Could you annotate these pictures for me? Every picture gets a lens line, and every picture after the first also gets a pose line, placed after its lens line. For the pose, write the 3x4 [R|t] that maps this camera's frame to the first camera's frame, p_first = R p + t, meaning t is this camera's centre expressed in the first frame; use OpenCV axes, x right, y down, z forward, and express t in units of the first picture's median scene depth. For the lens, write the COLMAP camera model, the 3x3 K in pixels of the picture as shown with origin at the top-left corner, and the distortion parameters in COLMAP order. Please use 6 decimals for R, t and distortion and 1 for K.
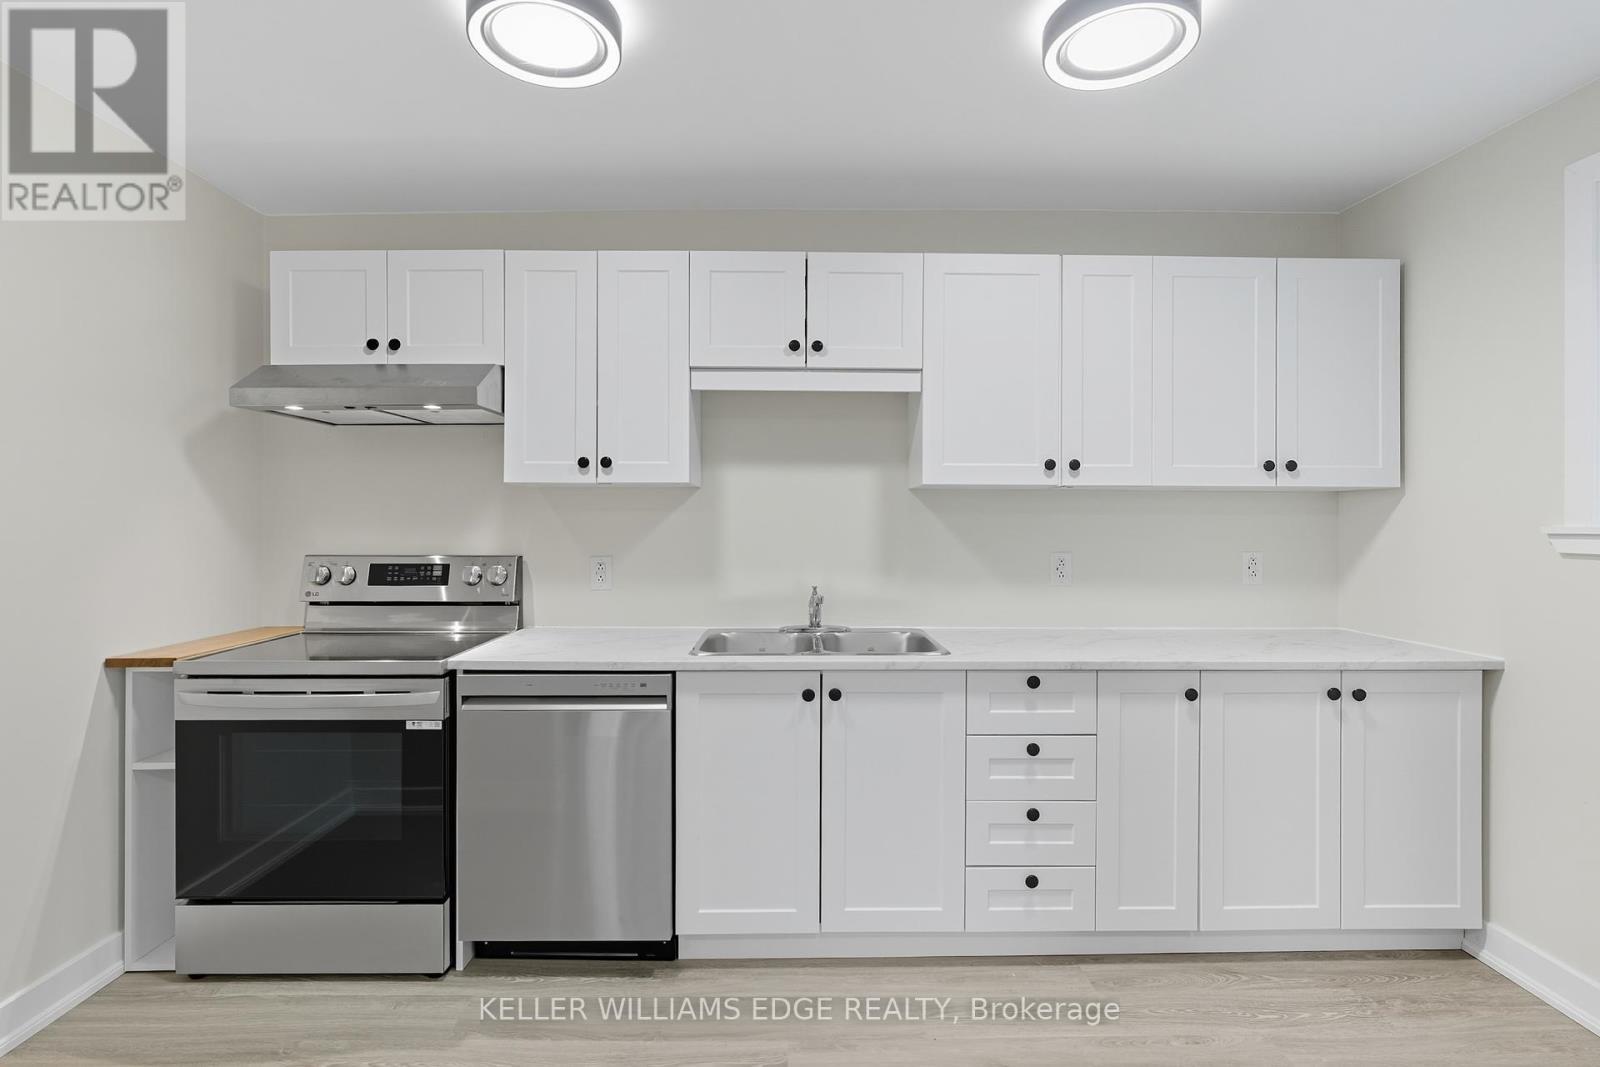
lens RADIAL K [[735.9, 0, 761.8], [0, 735.9, 513.2], [0, 0, 1]] dist [-0.010725, 0.001187]
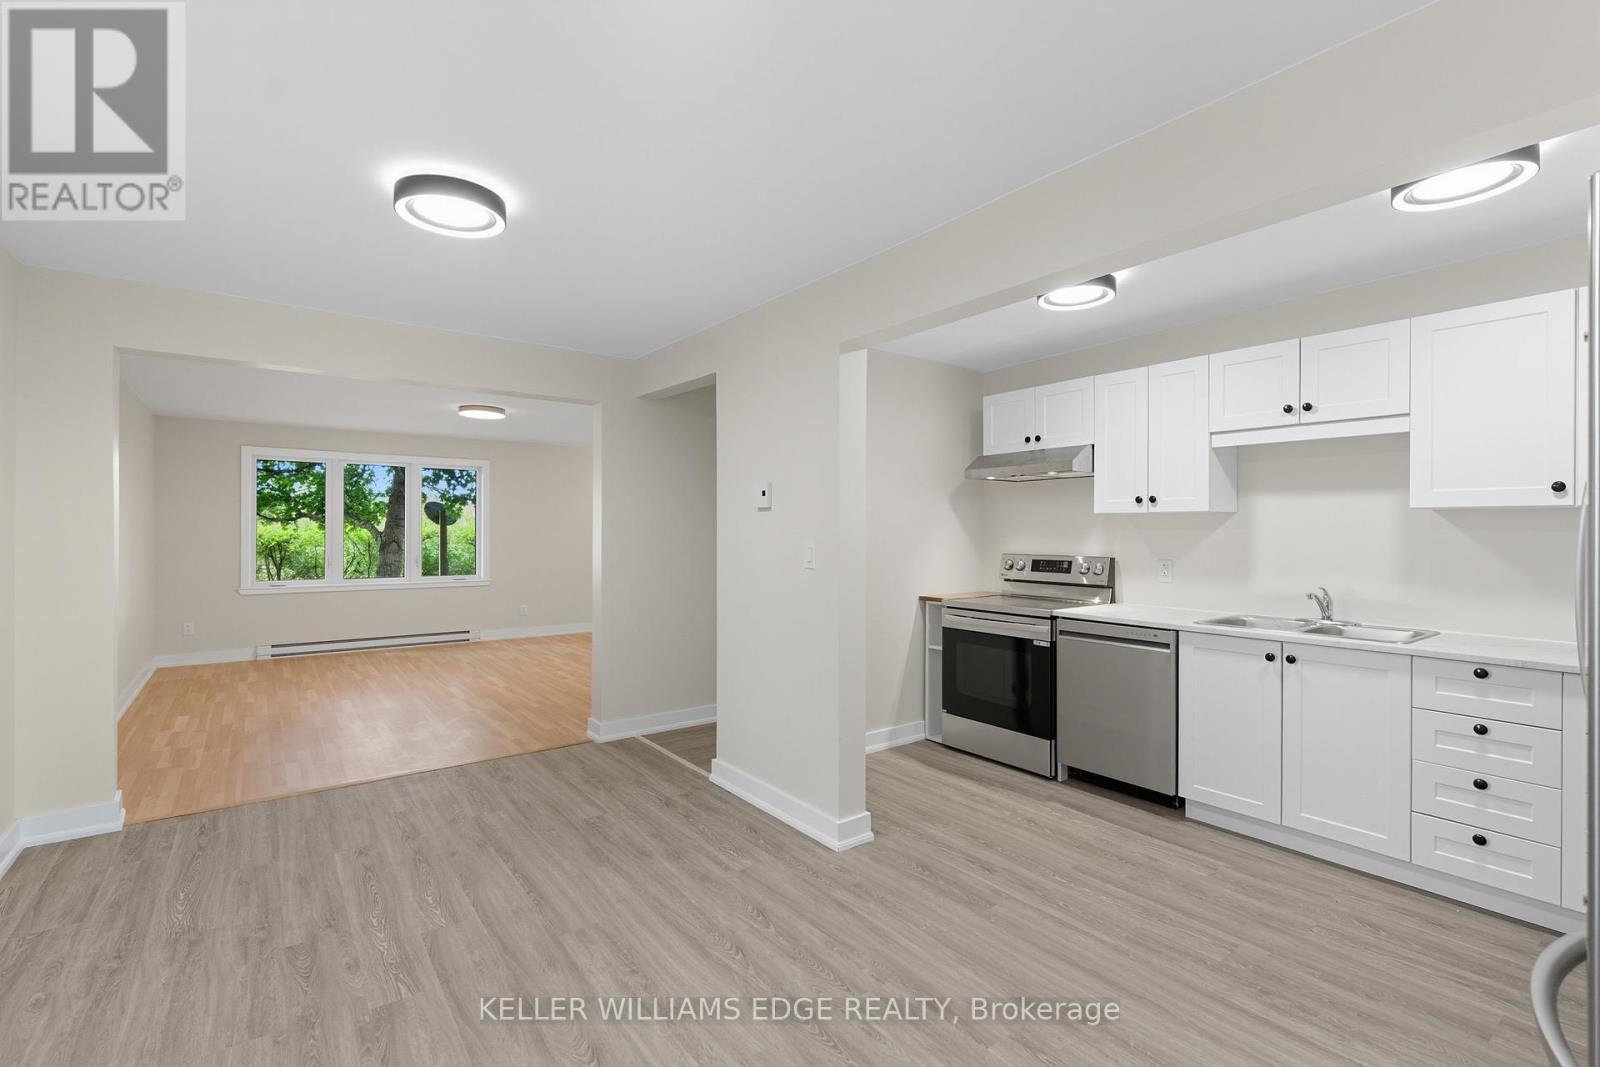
lens RADIAL K [[735.9, 0, 800.0], [0, 735.9, 531.5], [0, 0, 1]] dist [-0.010725, 0.001187]
pose [[0.587199, 0.000875, -0.809442, 0.628266], [0.005070, 0.999976, 0.004758, -0.011445], [0.809427, -0.006898, 0.587181, -0.548467]]
